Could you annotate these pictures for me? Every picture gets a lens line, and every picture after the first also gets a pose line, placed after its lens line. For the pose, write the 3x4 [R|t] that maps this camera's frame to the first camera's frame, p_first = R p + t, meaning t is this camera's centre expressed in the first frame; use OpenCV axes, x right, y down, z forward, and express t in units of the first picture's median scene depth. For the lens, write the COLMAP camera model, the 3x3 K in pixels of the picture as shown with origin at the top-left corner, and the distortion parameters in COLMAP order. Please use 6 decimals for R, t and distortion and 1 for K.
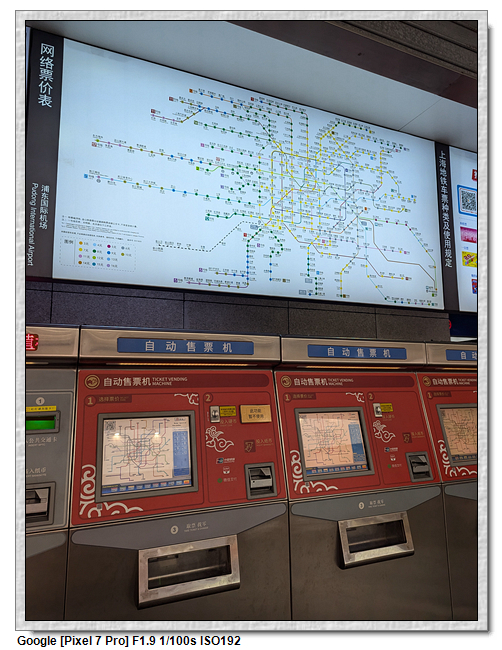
lens RADIAL K [[431.9, 0, 247.8], [0, 431.9, 323.1], [0, 0, 1]] dist [0.063061, -0.001618]
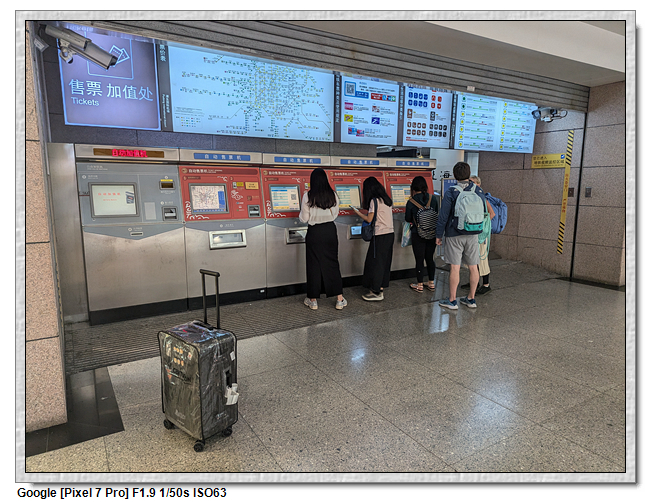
lens RADIAL K [[431.9, 0, 324.1], [0, 431.9, 247.9], [0, 0, 1]] dist [0.063061, -0.001618]
pose [[0.989632, -0.014741, 0.142868, 0.069893], [-0.025738, 0.960417, 0.277376, -0.144391], [-0.141301, -0.278177, 0.950080, -1.512052]]
